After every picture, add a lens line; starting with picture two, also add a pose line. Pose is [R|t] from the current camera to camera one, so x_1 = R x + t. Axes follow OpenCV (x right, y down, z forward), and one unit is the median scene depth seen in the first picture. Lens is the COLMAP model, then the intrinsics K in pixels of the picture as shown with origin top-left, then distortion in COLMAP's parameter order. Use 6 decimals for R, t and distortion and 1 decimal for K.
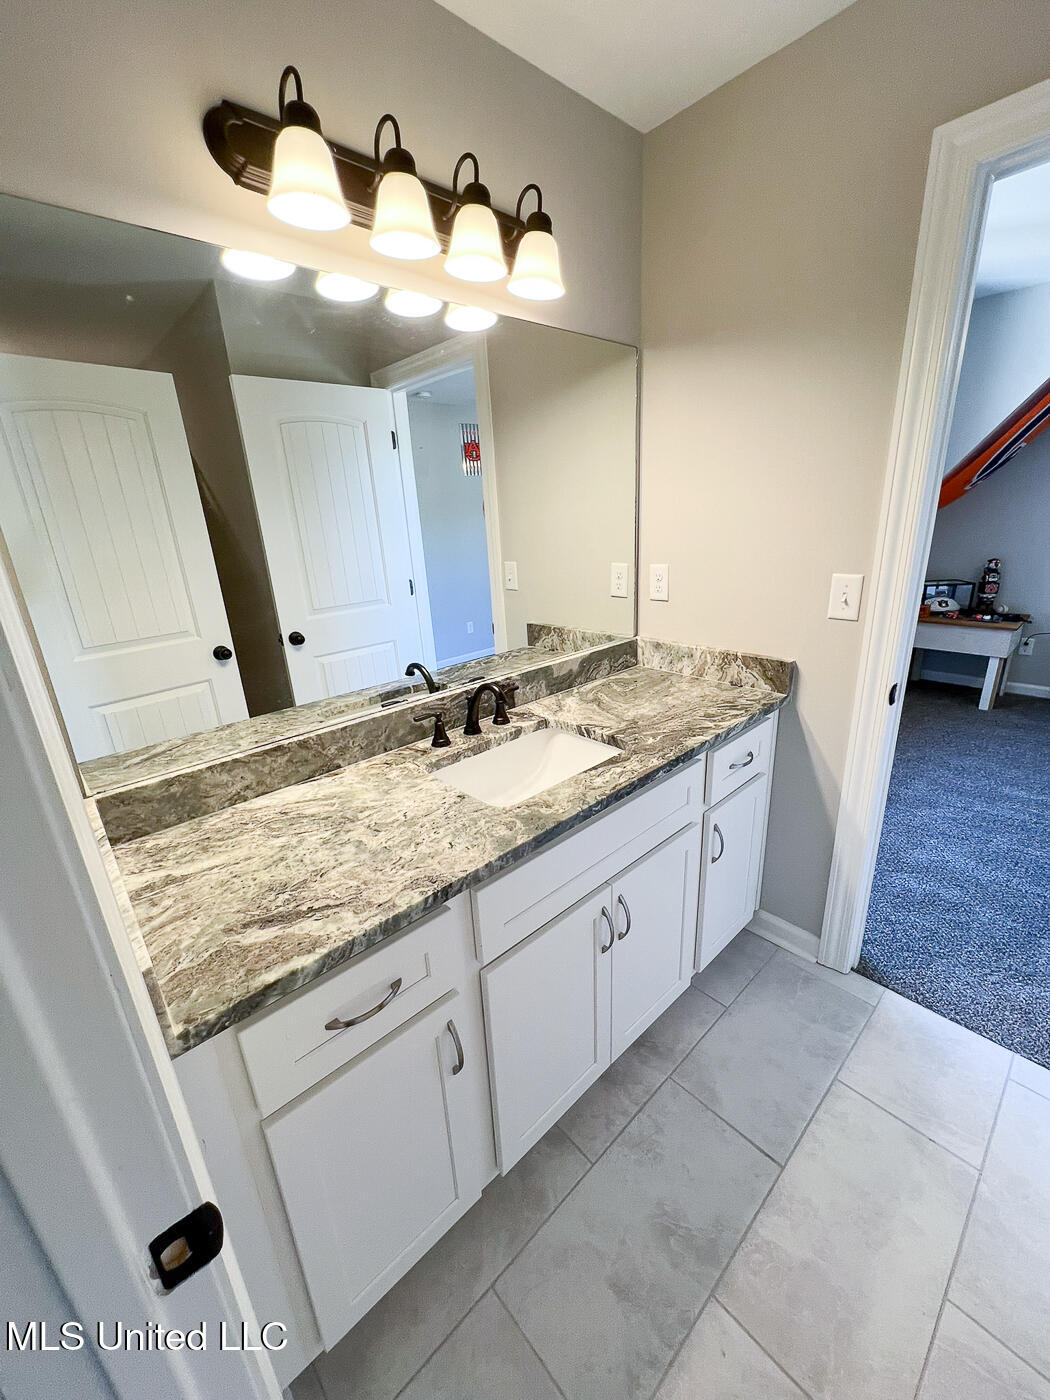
lens RADIAL K [[562.2, 0, 536.3], [0, 562.2, 700.3], [0, 0, 1]] dist [-0.003630, -0.000499]
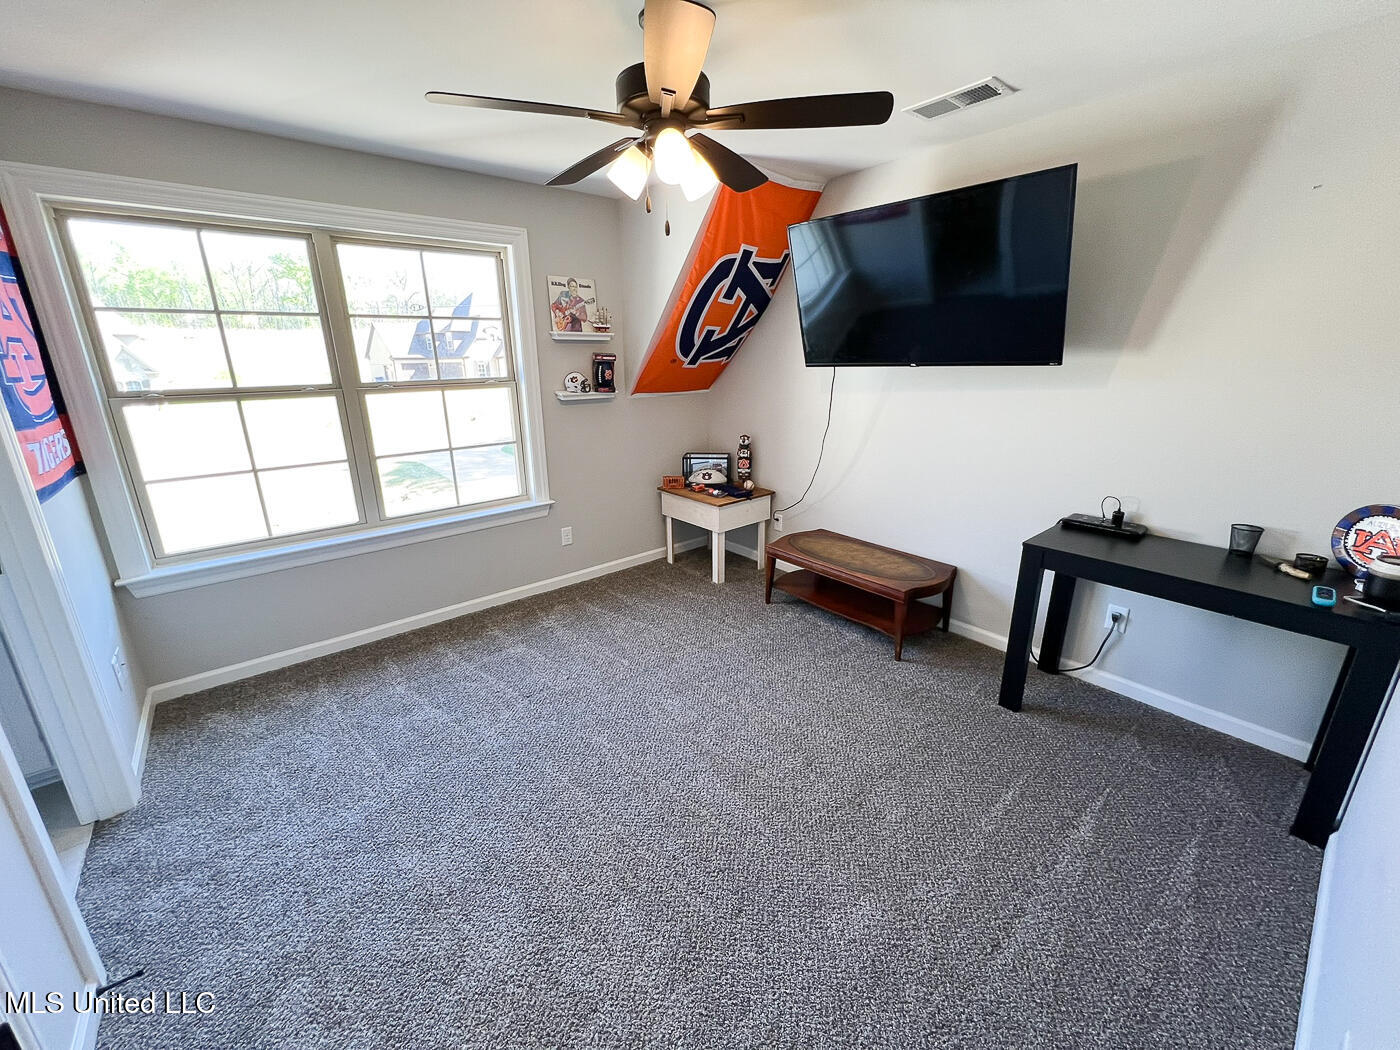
lens RADIAL K [[558.8, 0, 699.7], [0, 558.8, 529.5], [0, 0, 1]] dist [-0.002300, 0.000548]
pose [[0.997301, 0.053843, -0.049916, 0.786446], [-0.054903, 0.998289, -0.020099, -0.054376], [0.048748, 0.022786, 0.998551, -0.019490]]
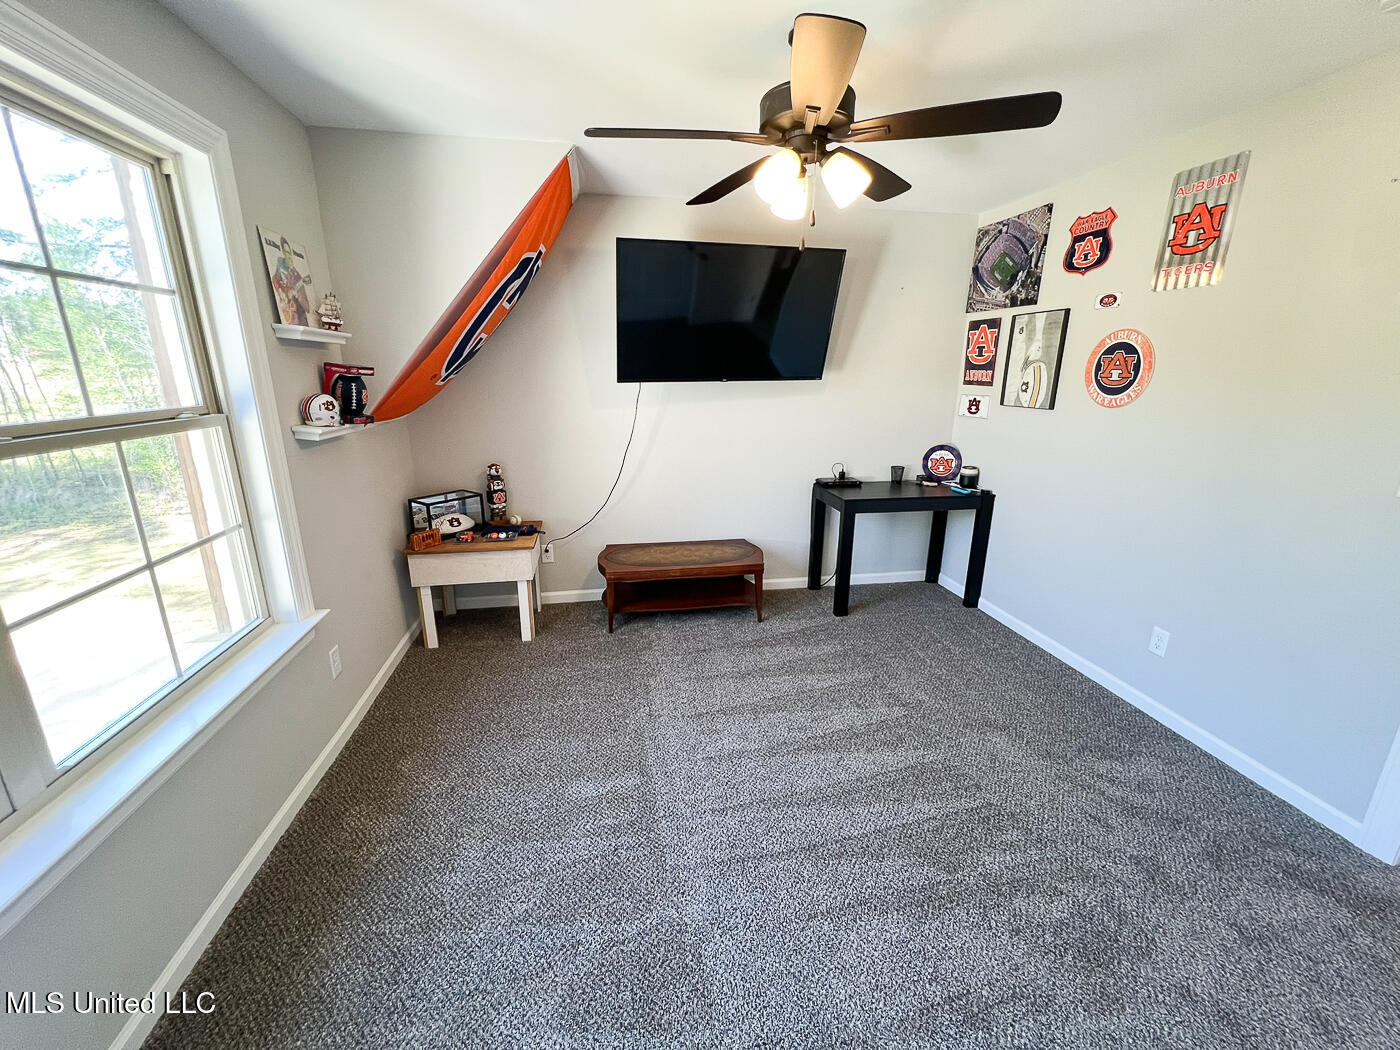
lens RADIAL K [[558.8, 0, 695.8], [0, 558.8, 529.9], [0, 0, 1]] dist [-0.002300, 0.000548]
pose [[0.554650, -0.178346, 0.812746, 0.270982], [0.237876, 0.969981, 0.050512, -0.122514], [-0.797357, 0.165316, 0.580424, 0.267338]]
